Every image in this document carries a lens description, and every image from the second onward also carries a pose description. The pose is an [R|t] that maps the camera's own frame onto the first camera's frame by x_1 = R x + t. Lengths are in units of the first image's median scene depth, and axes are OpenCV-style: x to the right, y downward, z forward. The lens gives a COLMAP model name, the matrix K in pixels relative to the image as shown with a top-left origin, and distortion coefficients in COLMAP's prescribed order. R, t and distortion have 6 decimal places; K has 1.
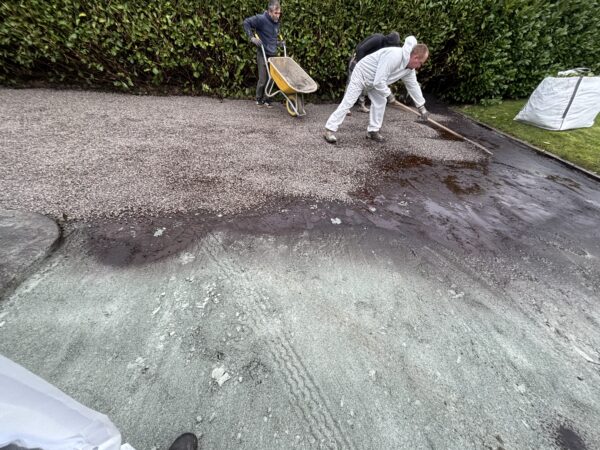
lens RADIAL K [[239.9, 0, 301.7], [0, 239.9, 225.2], [0, 0, 1]] dist [-0.000054, -0.000650]
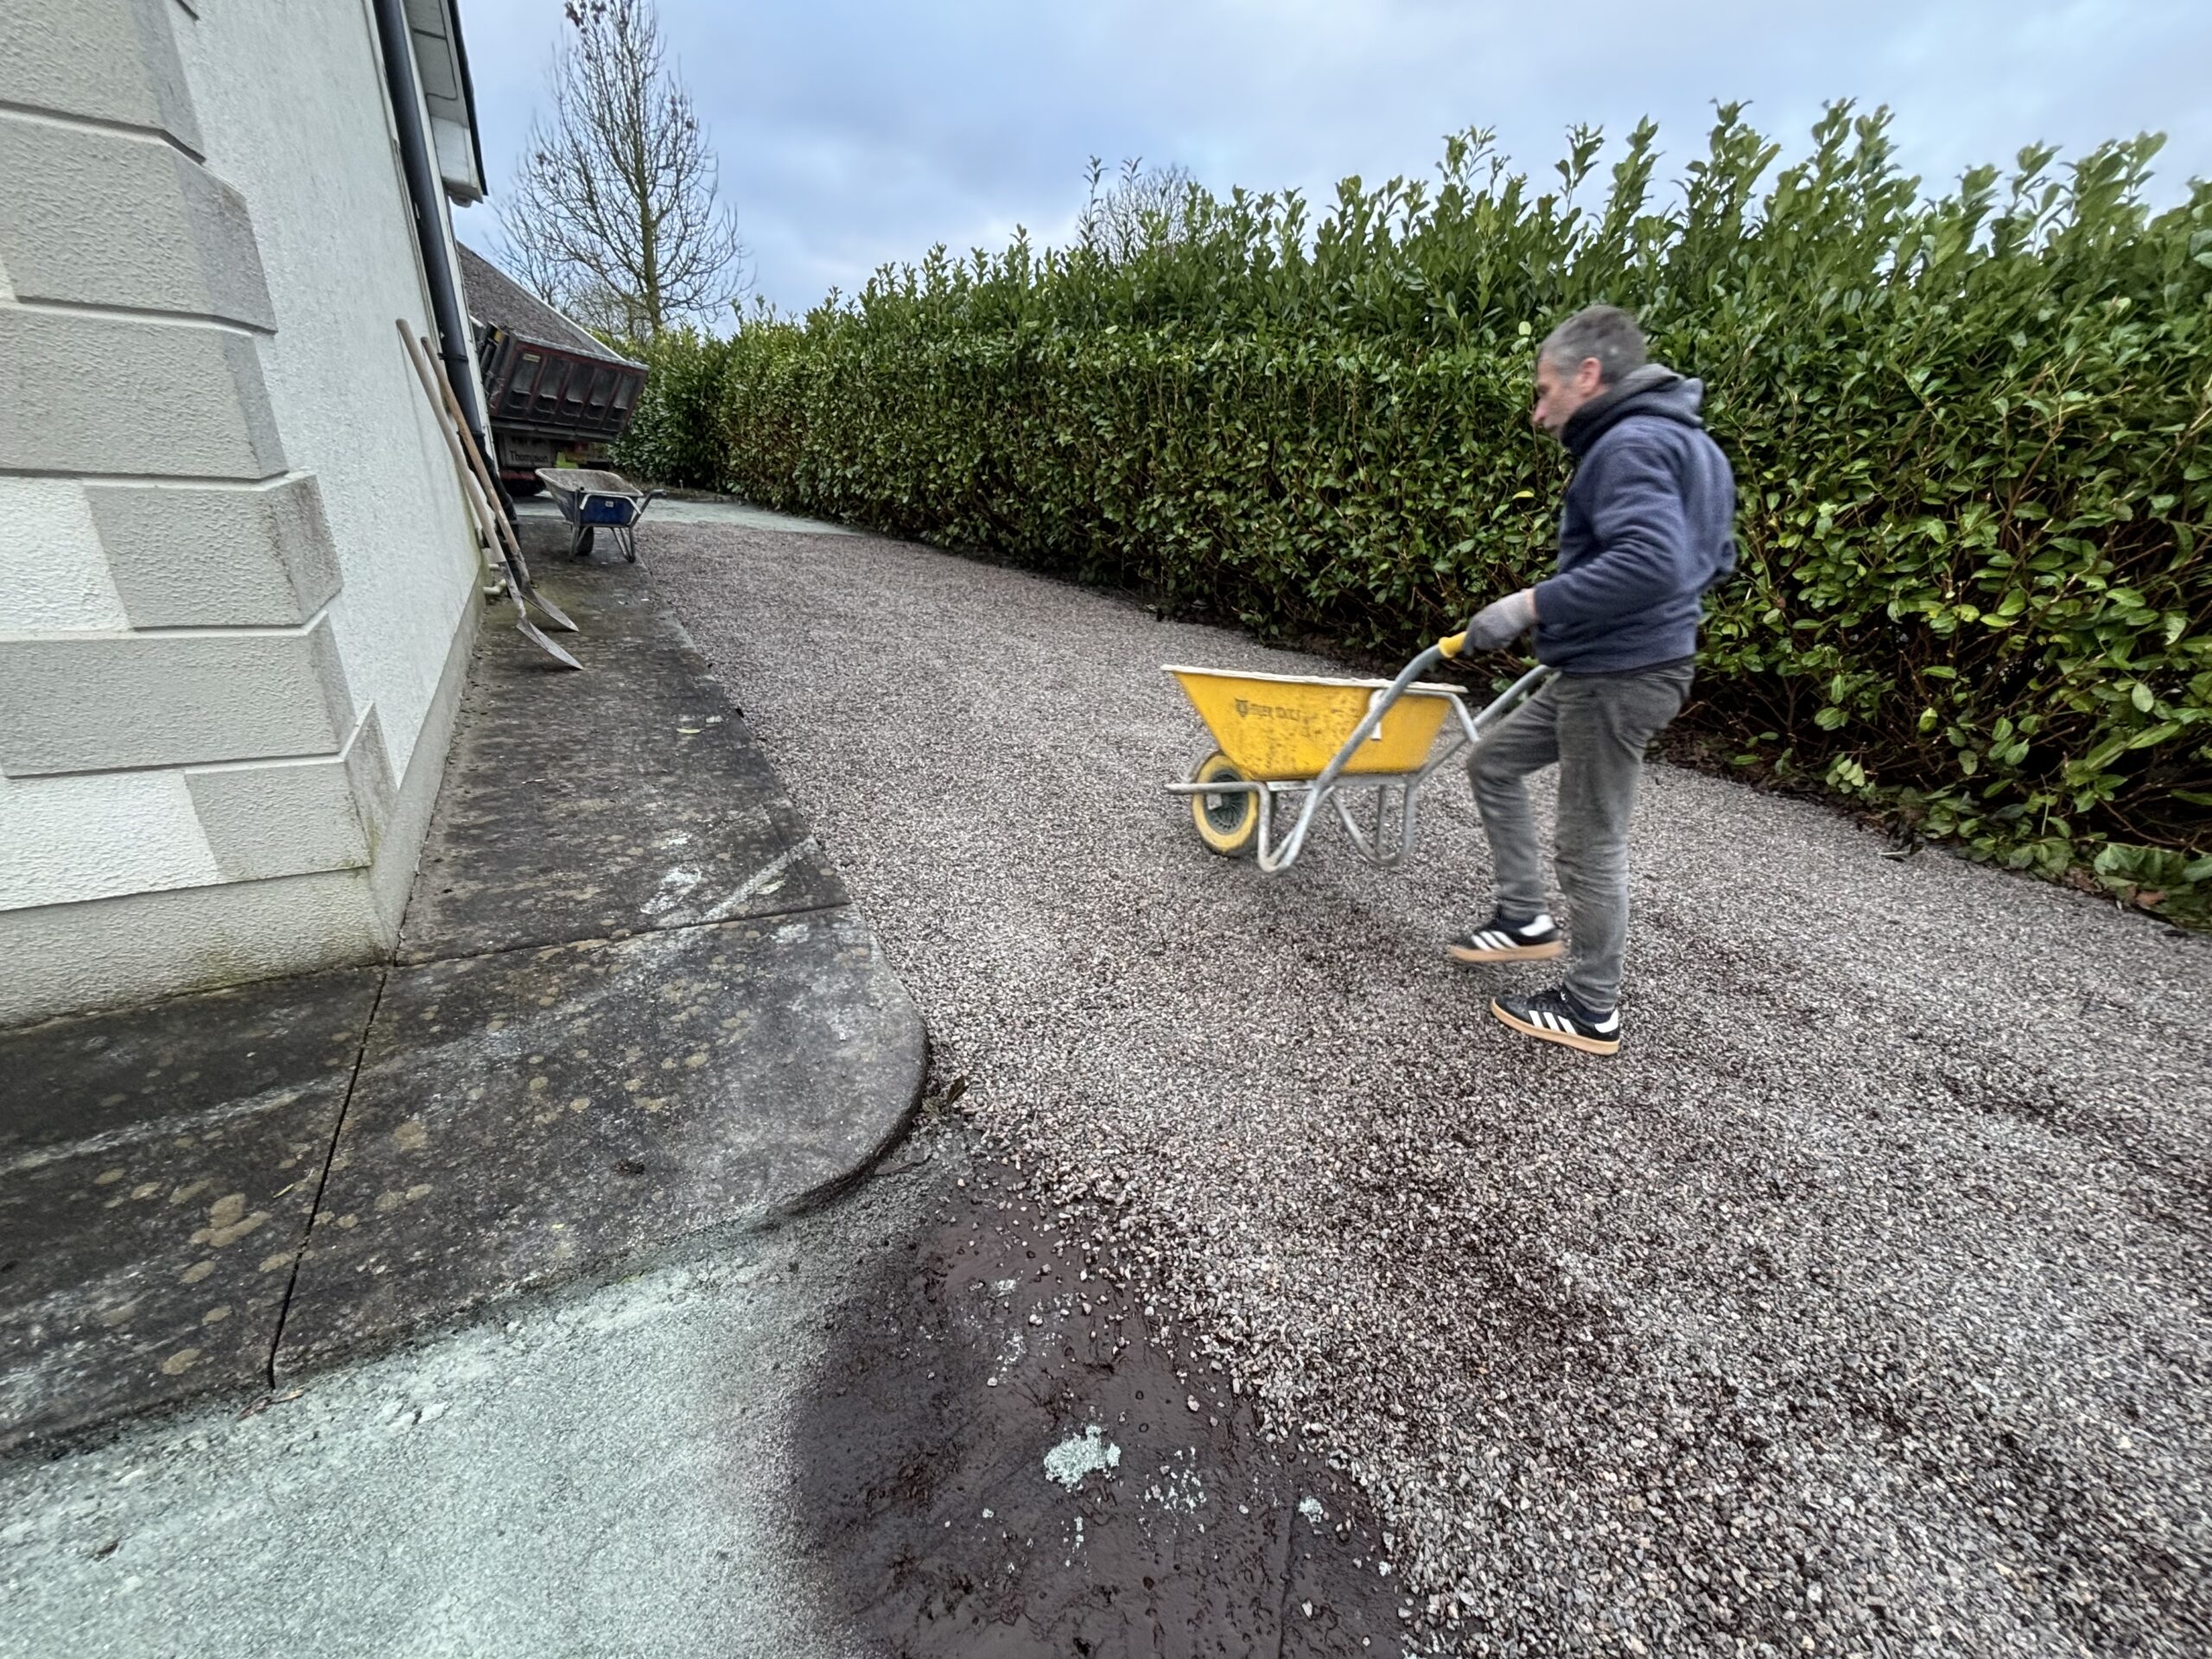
lens RADIAL K [[884.4, 0, 1104.0], [0, 884.4, 831.9], [0, 0, 1]] dist [-0.000054, -0.000650]
pose [[0.487027, 0.324270, -0.810958, -0.089216], [-0.587738, 0.808507, -0.029681, -0.157761], [0.646040, 0.491087, 0.584351, 0.177570]]
